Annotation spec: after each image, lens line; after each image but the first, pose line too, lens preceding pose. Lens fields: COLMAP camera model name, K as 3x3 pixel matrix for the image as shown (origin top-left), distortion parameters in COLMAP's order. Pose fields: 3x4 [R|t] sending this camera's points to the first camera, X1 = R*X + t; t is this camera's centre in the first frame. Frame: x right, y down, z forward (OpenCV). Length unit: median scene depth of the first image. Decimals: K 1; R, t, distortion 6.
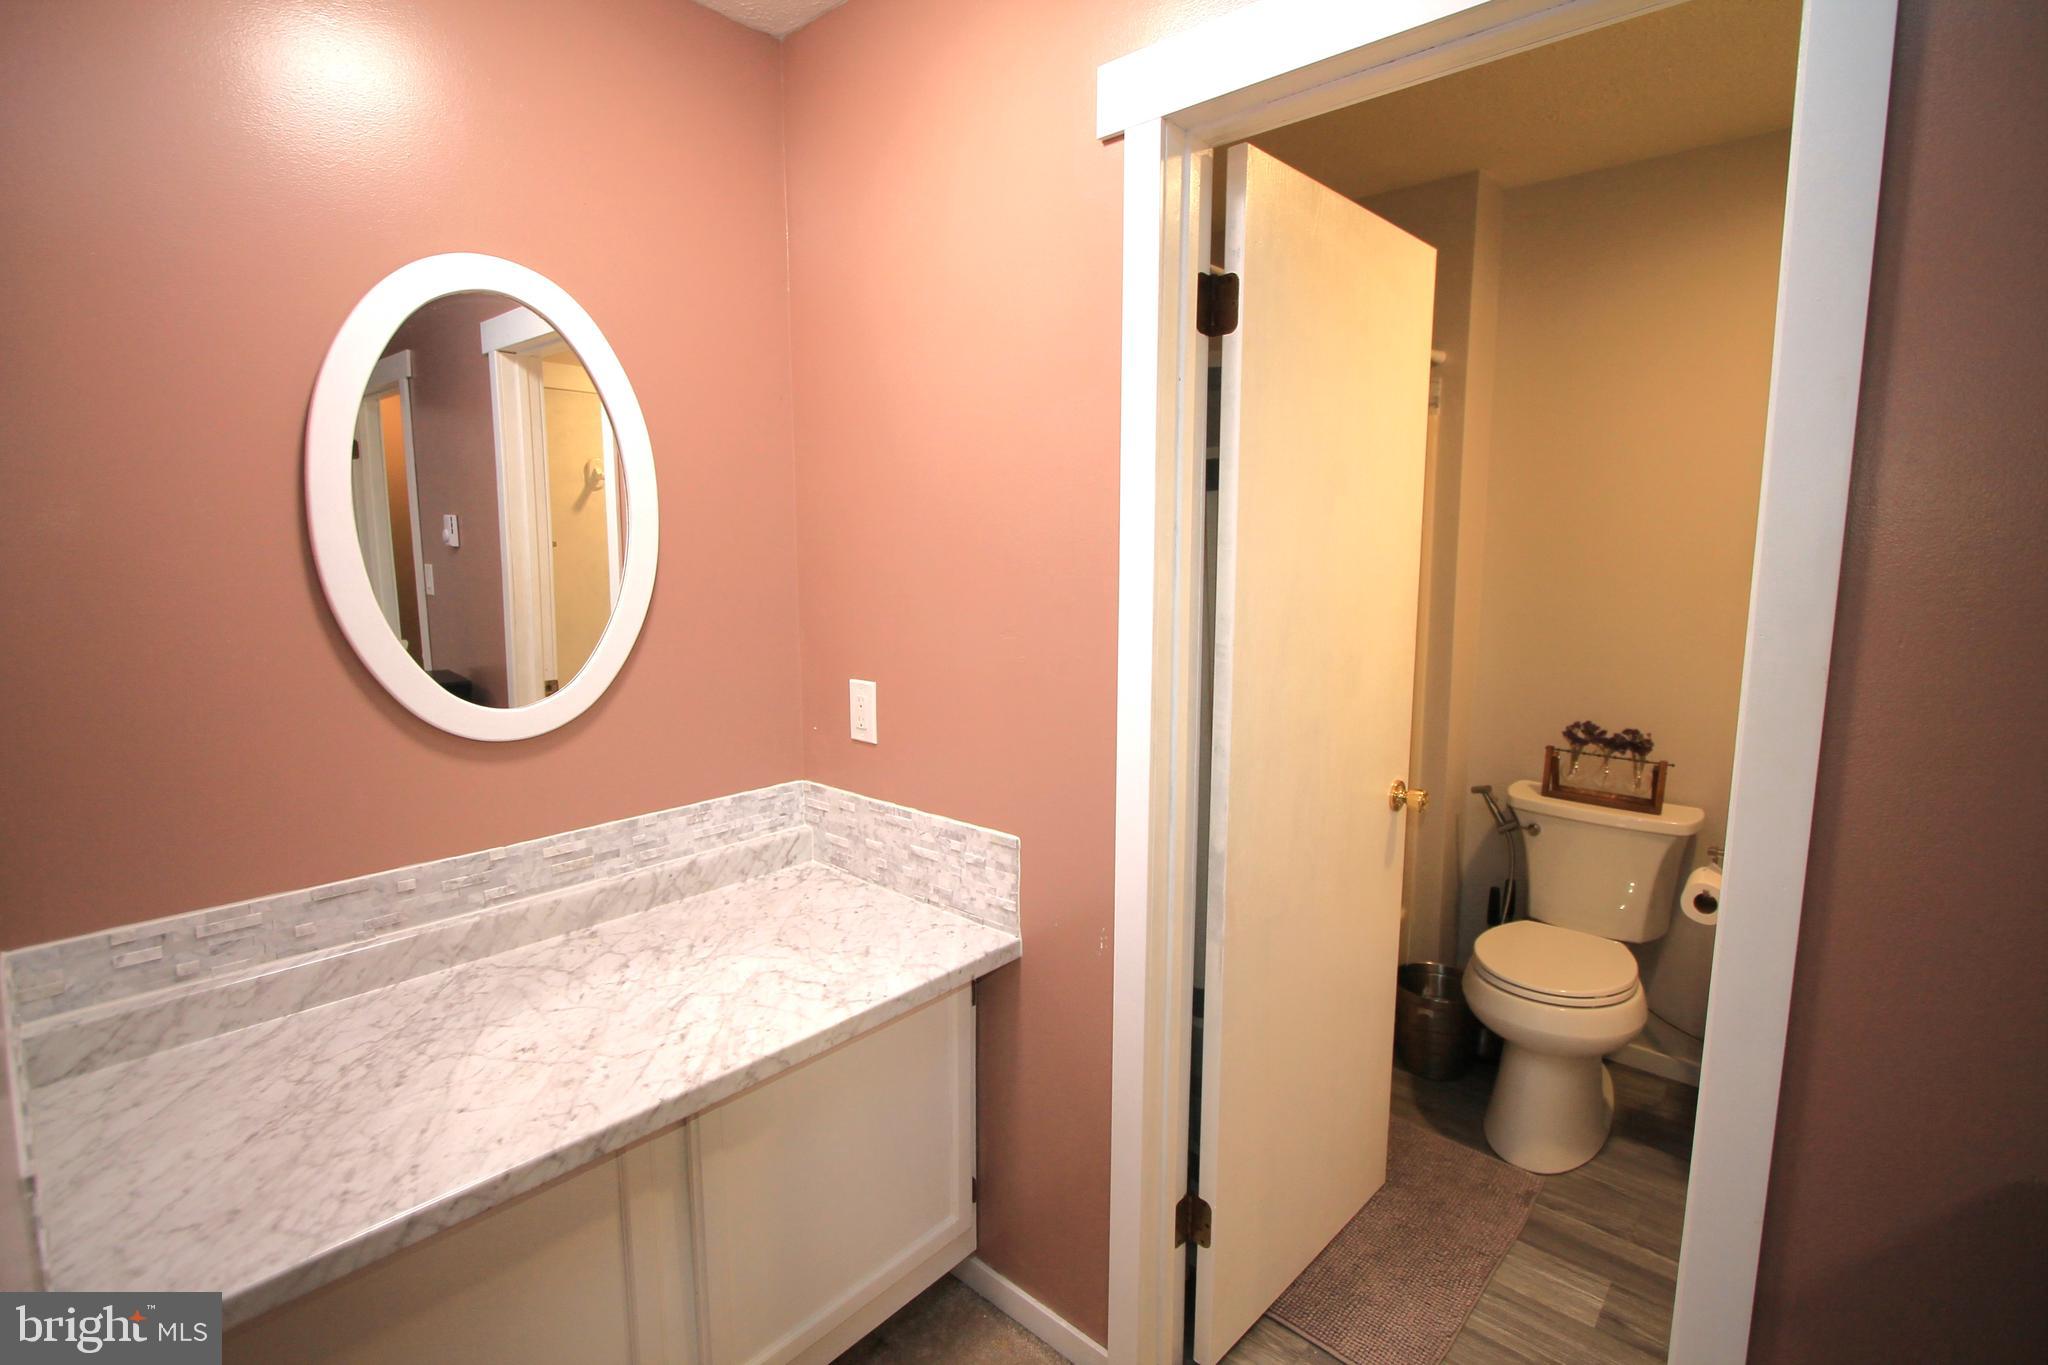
lens RADIAL K [[954.6, 0, 1020.8], [0, 954.6, 671.0], [0, 0, 1]] dist [-0.012798, 0.001223]
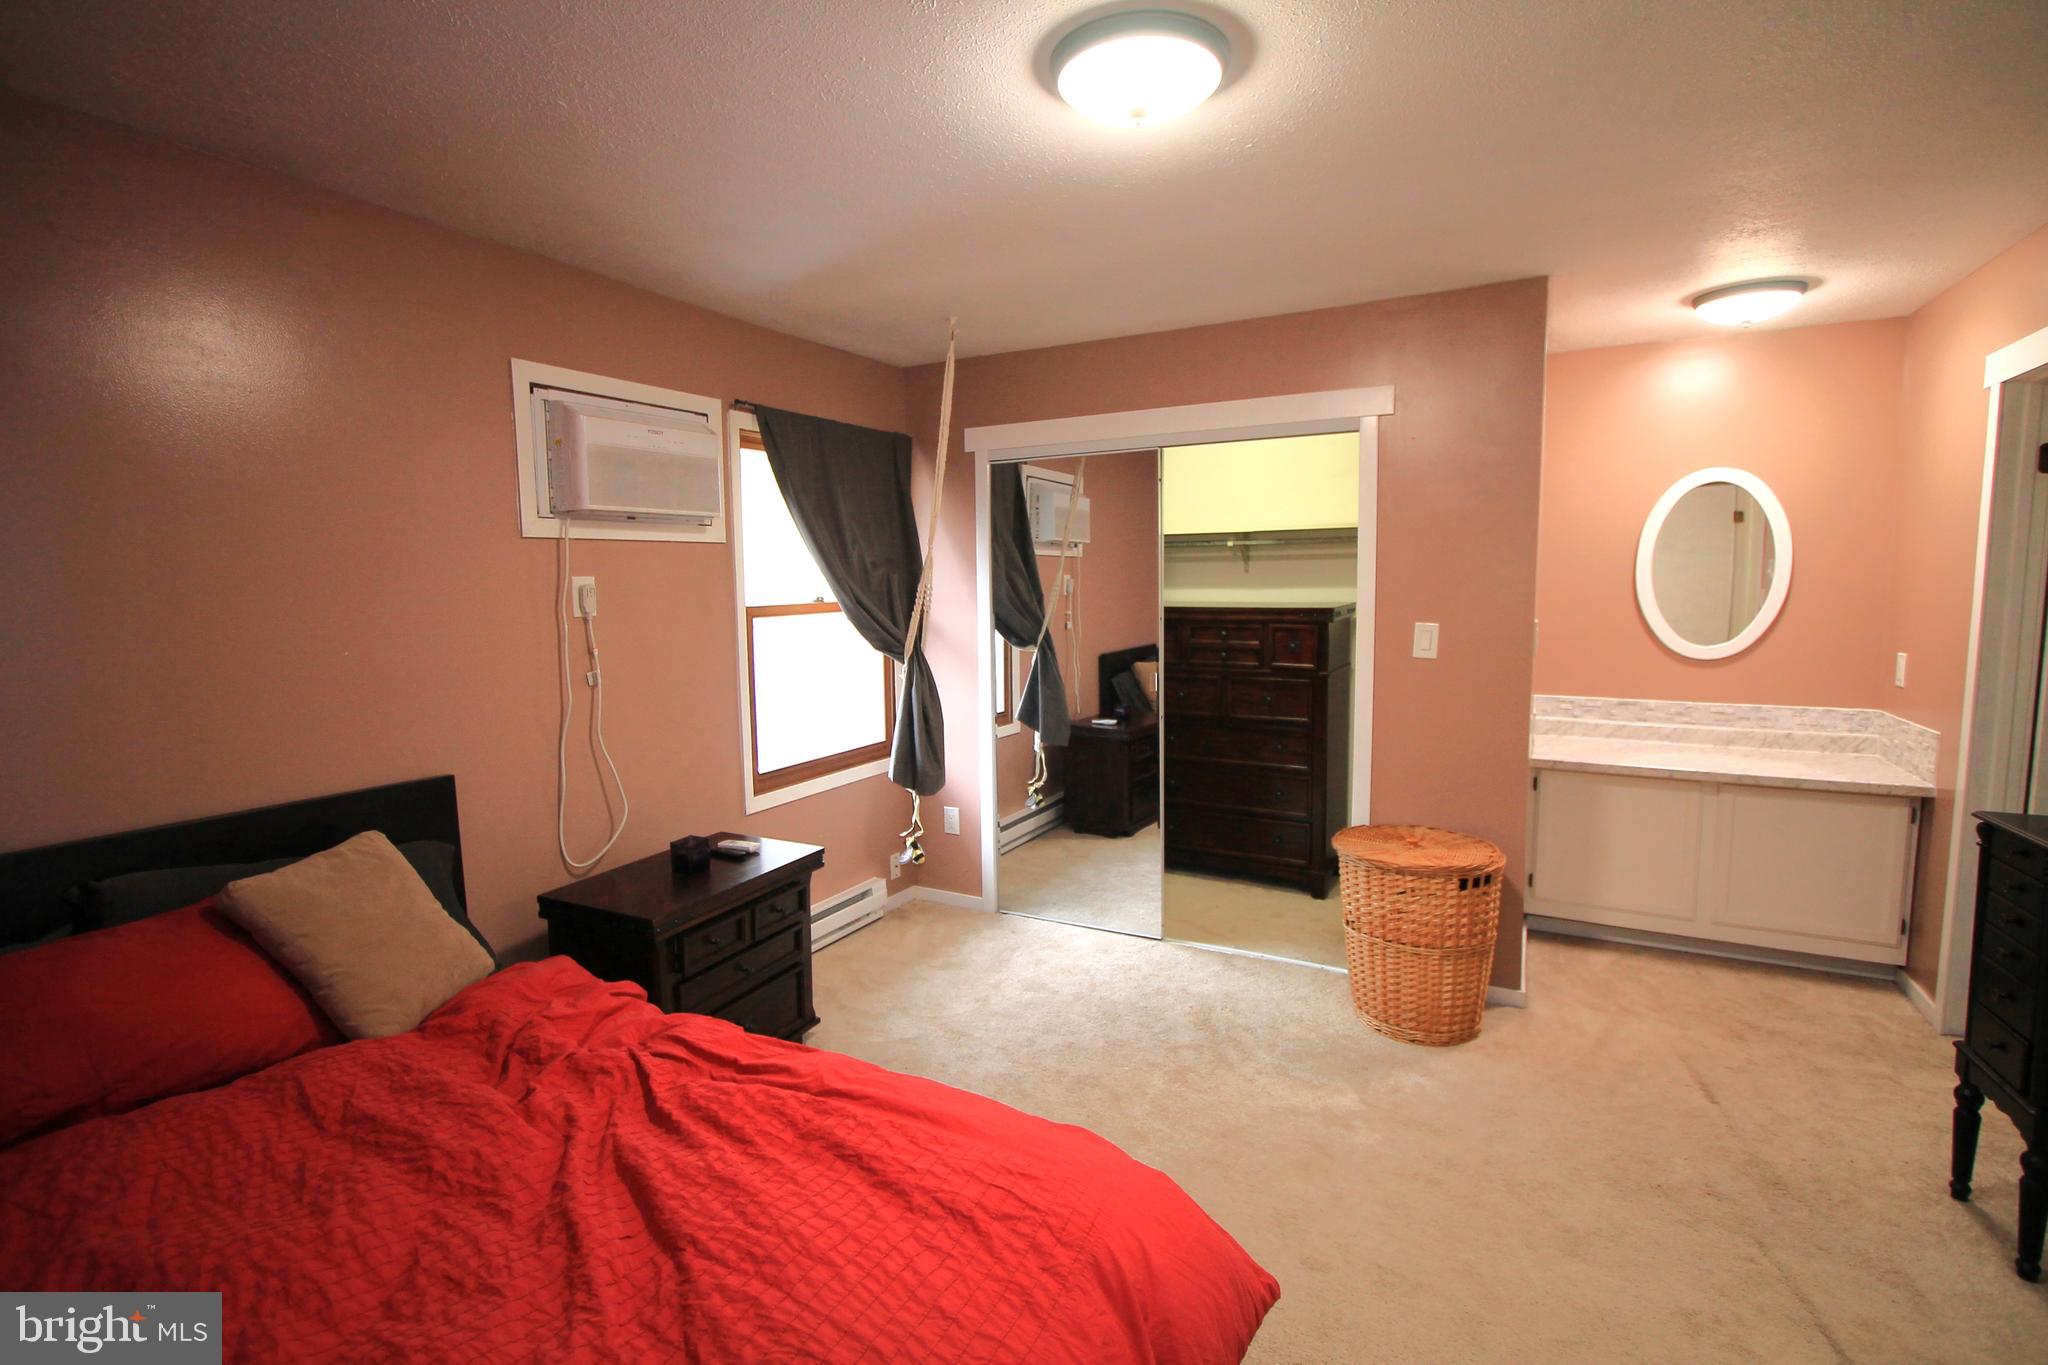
lens RADIAL K [[943.0, 0, 1027.5], [0, 943.0, 676.6], [0, 0, 1]] dist [-0.017164, -0.000240]
pose [[0.236776, 0.100576, -0.966344, 1.300962], [-0.120020, 0.990037, 0.073634, 0.139820], [0.964122, 0.098546, 0.246488, -1.191737]]
